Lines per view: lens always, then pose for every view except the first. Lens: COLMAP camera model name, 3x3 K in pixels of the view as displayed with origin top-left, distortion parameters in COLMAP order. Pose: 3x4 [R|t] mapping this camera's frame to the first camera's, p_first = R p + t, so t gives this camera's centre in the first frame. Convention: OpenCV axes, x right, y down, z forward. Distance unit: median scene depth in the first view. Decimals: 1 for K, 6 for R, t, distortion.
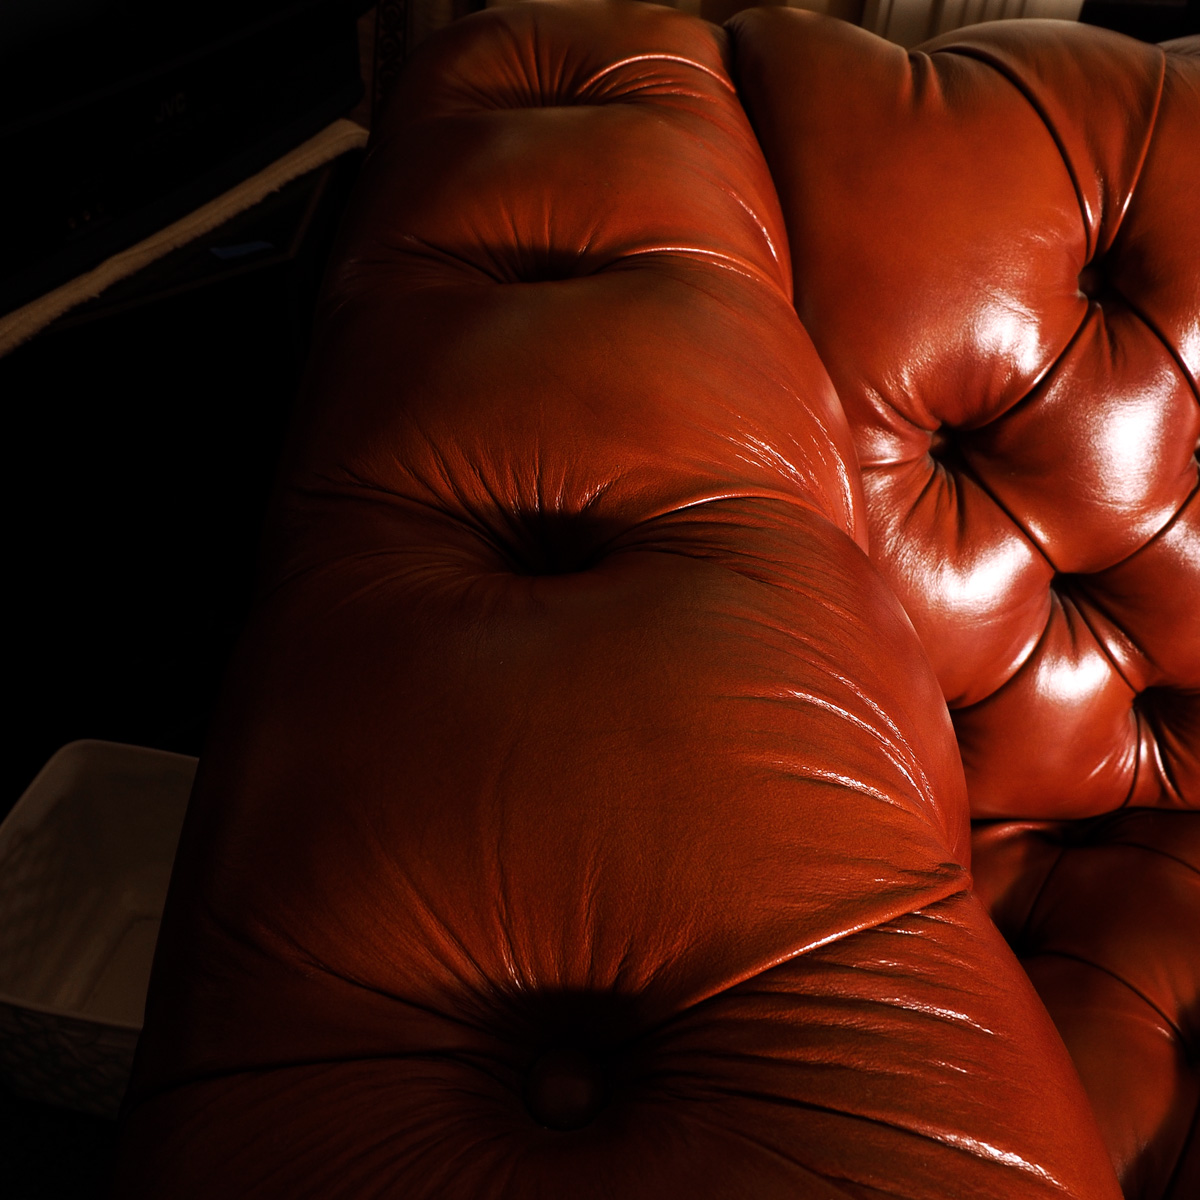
lens RADIAL K [[1164.6, 0, 600.0], [0, 1164.6, 600.0], [0, 0, 1]] dist [-0.019299, 0.022441]
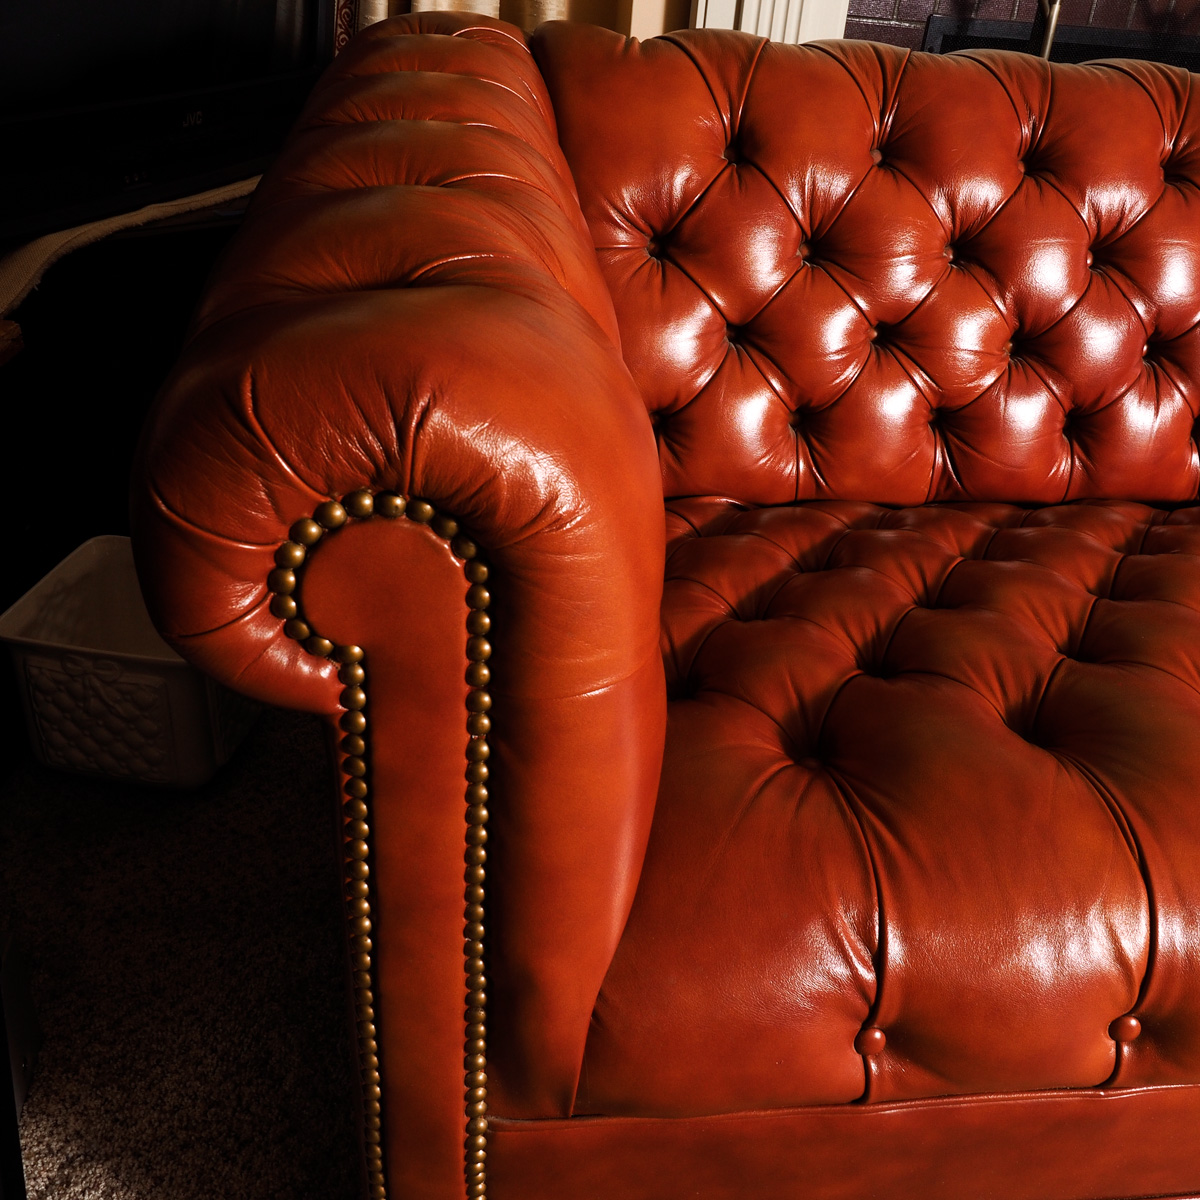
lens RADIAL K [[1164.6, 0, 600.0], [0, 1164.6, 600.0], [0, 0, 1]] dist [-0.019299, 0.022441]
pose [[0.998602, -0.006796, 0.052423, 0.121999], [0.015450, 0.985923, -0.166487, 0.705544], [-0.050553, 0.167064, 0.984649, -0.646482]]
